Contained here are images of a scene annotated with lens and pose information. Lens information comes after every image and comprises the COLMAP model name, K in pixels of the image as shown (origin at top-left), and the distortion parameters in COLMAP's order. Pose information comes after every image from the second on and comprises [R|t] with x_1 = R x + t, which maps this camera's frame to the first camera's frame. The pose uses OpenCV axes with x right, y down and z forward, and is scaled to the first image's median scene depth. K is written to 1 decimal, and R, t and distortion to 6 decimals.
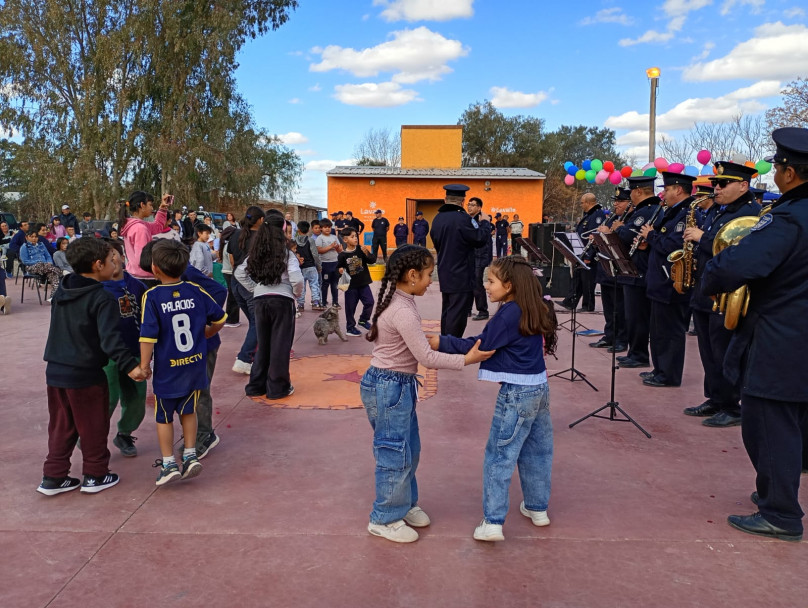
lens RADIAL K [[667.4, 0, 405.3], [0, 667.4, 289.0], [0, 0, 1]] dist [0.060178, -0.096846]
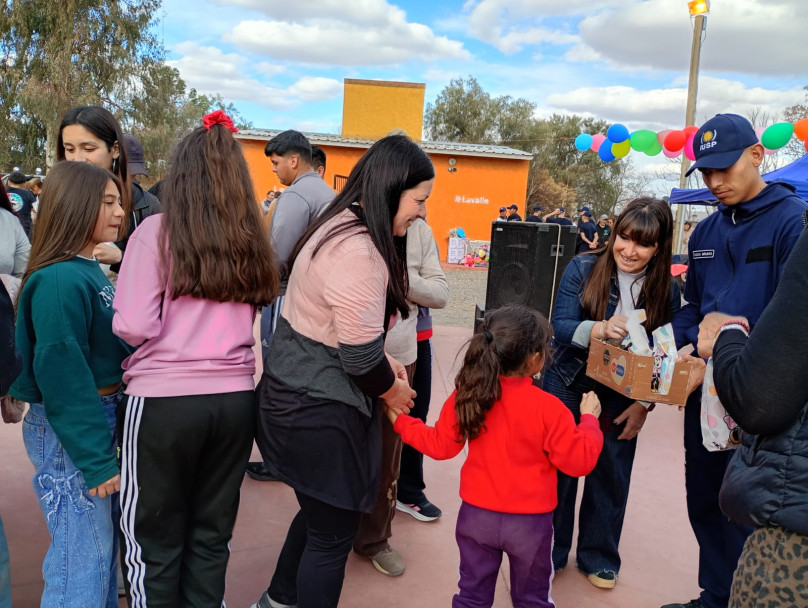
lens RADIAL K [[667.4, 0, 405.3], [0, 667.4, 289.0], [0, 0, 1]] dist [0.060178, -0.096846]
pose [[0.998137, 0.054561, 0.027311, 0.026122], [-0.054949, 0.998396, 0.013661, -0.012004], [-0.026522, -0.015136, 0.999534, 0.120806]]
